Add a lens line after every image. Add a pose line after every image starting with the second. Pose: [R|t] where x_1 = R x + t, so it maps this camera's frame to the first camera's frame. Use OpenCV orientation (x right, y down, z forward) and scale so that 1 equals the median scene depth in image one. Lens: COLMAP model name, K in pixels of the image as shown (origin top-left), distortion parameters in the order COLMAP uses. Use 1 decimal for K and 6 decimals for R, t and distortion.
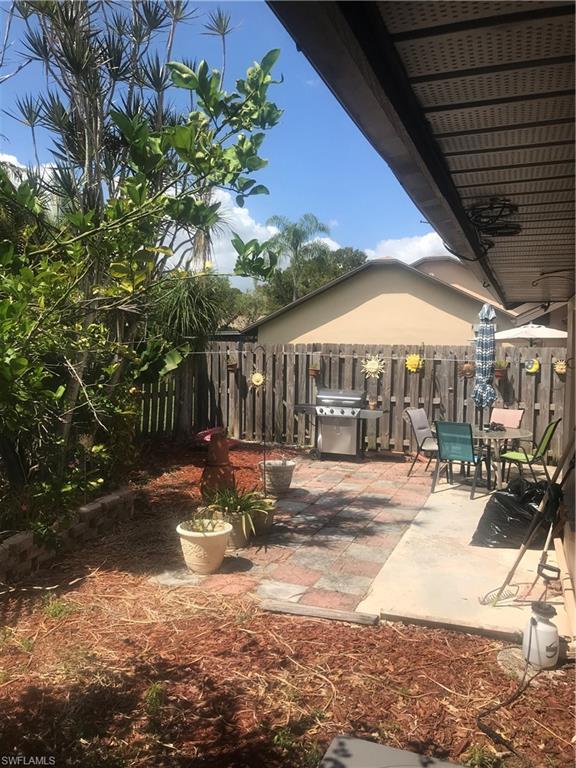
lens RADIAL K [[628.0, 0, 285.3], [0, 628.0, 383.4], [0, 0, 1]] dist [0.035515, -0.030281]
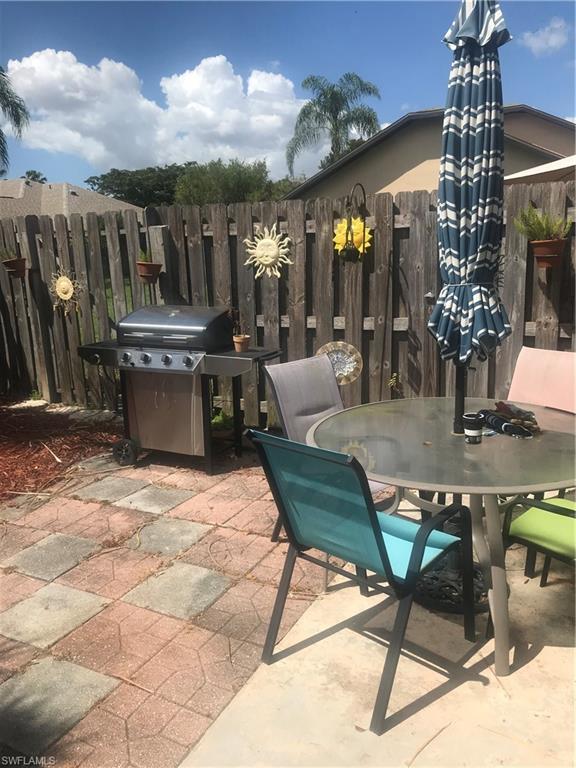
lens RADIAL K [[628.0, 0, 291.6], [0, 628.0, 386.4], [0, 0, 1]] dist [0.035515, -0.030281]
pose [[0.992472, -0.020447, -0.120750, 0.212465], [0.039242, 0.987072, 0.155398, -0.000531], [0.116011, -0.158967, 0.980444, 0.545044]]
